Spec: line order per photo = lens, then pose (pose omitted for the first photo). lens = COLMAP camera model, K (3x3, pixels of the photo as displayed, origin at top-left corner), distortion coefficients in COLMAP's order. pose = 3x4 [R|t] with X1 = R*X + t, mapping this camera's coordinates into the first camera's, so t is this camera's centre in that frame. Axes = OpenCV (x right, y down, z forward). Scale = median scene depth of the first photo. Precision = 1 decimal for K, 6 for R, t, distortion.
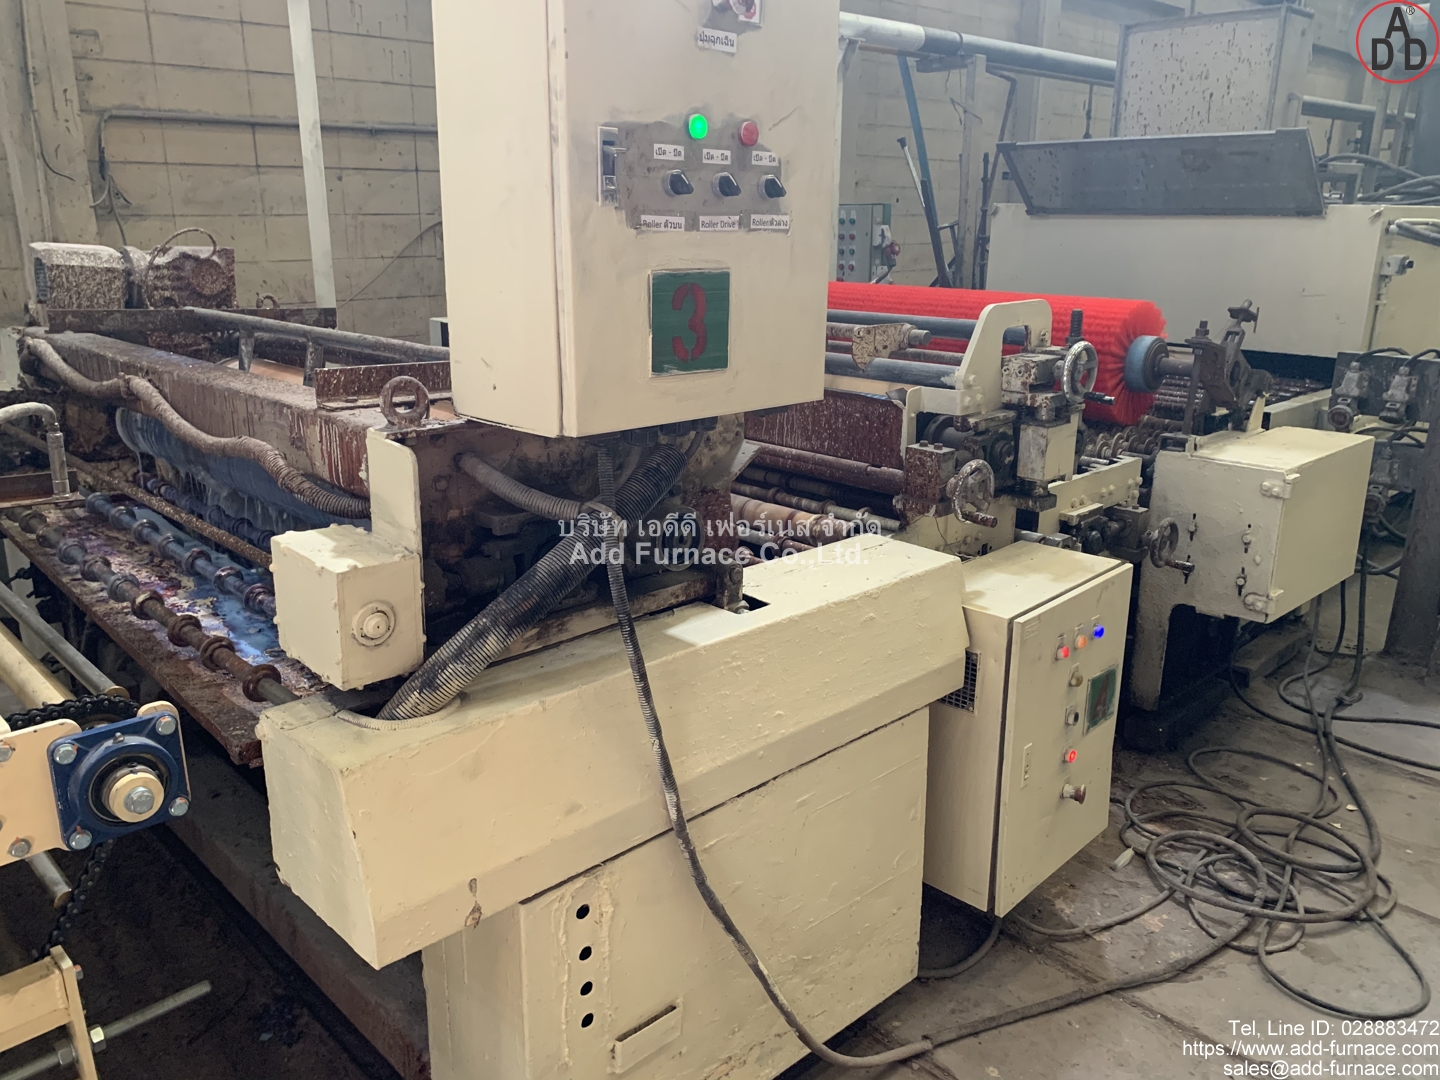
lens RADIAL K [[1123.3, 0, 718.4], [0, 1123.3, 540.1], [0, 0, 1]] dist [0.003708, -0.012083]
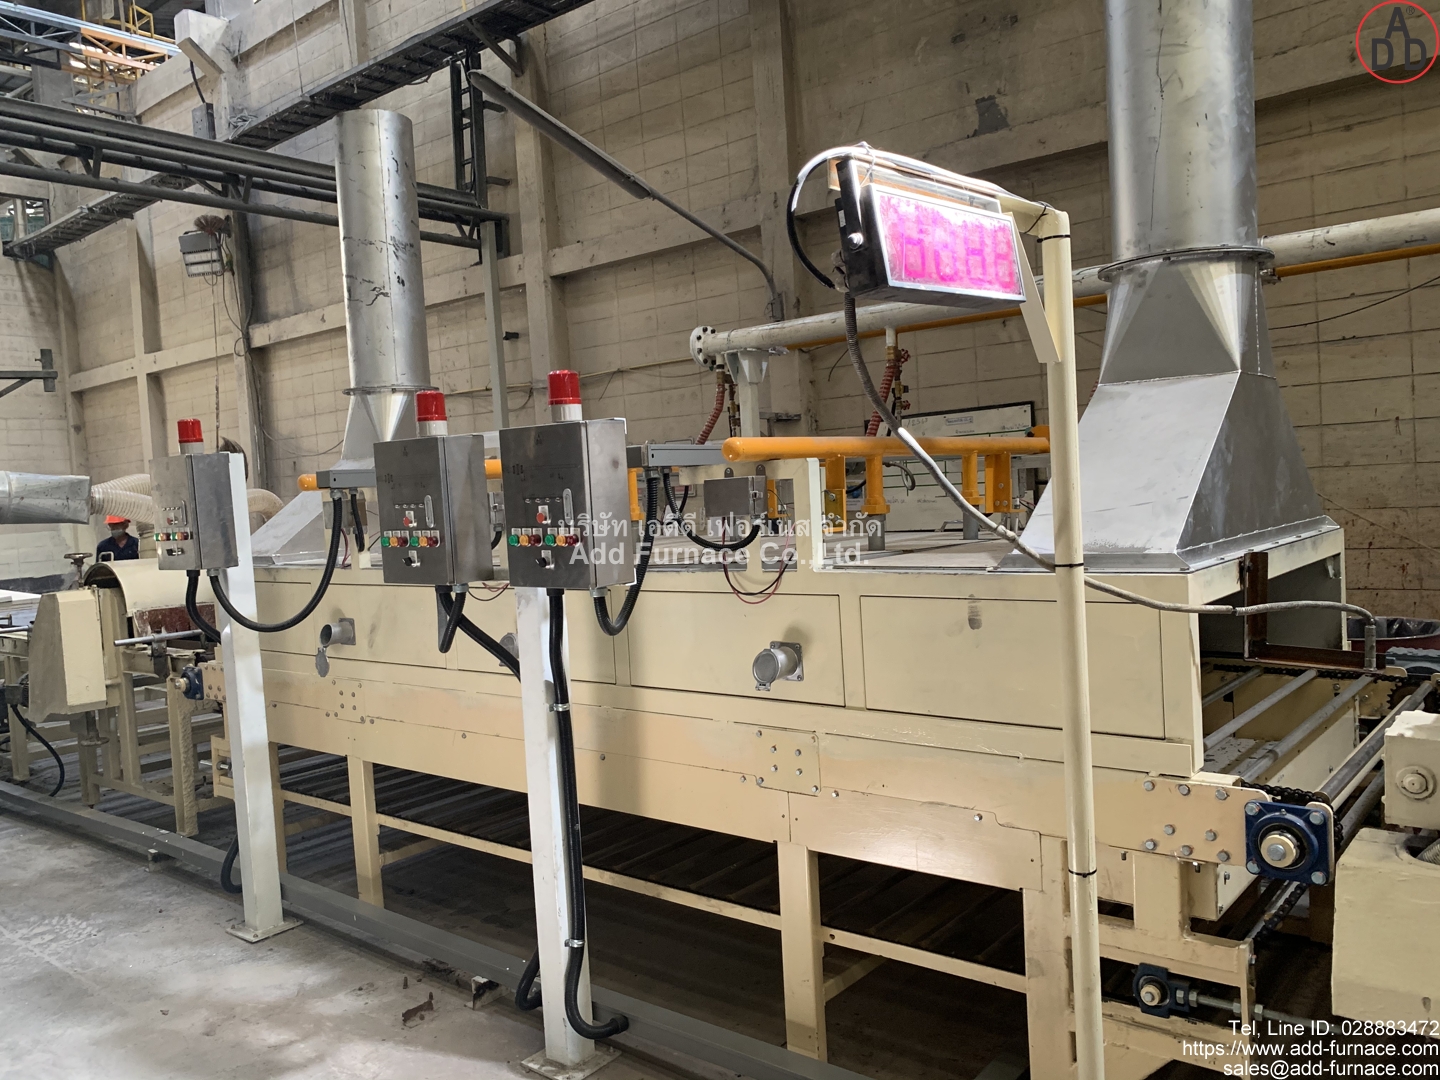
lens RADIAL K [[1117.0, 0, 719.4], [0, 1117.0, 543.4], [0, 0, 1]] dist [0.001403, -0.005459]
pose [[0.117858, 0.040912, -0.992187, 0.812640], [-0.230125, 0.973077, 0.012788, -0.025431], [0.965998, 0.226820, 0.124099, -0.036699]]
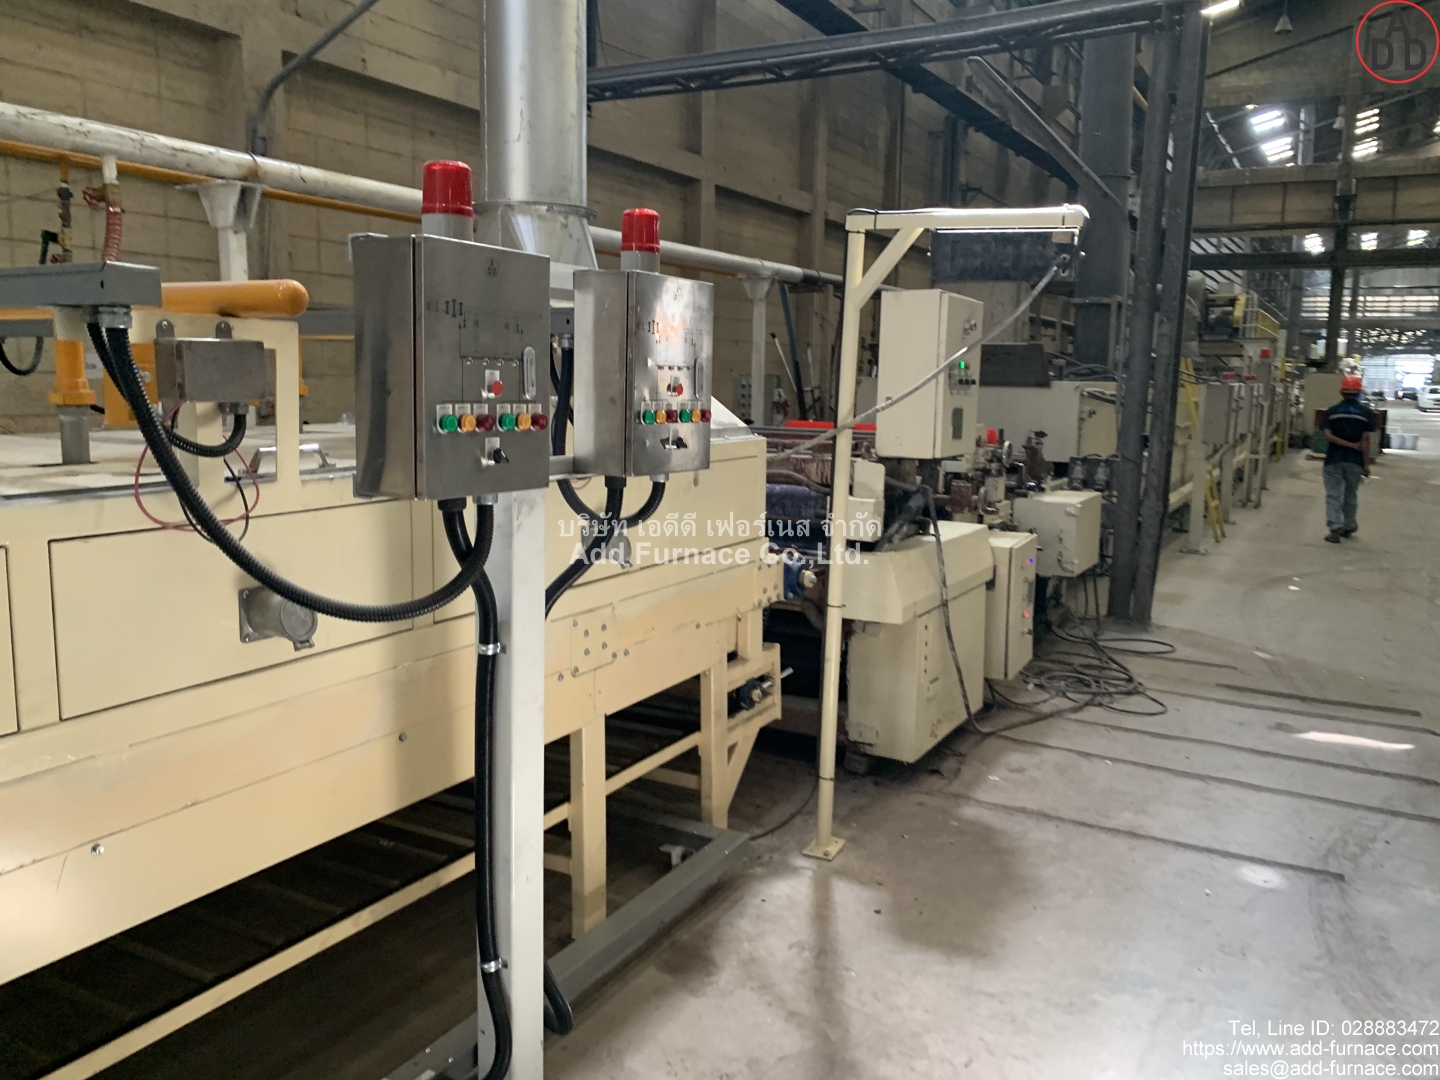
lens RADIAL K [[1103.9, 0, 718.1], [0, 1103.9, 536.5], [0, 0, 1]] dist [-0.000746, -0.001572]
pose [[0.960185, -0.027729, 0.277984, -1.358422], [0.065399, 0.989722, -0.127173, 0.412140], [-0.271601, 0.140289, 0.952130, -1.500143]]
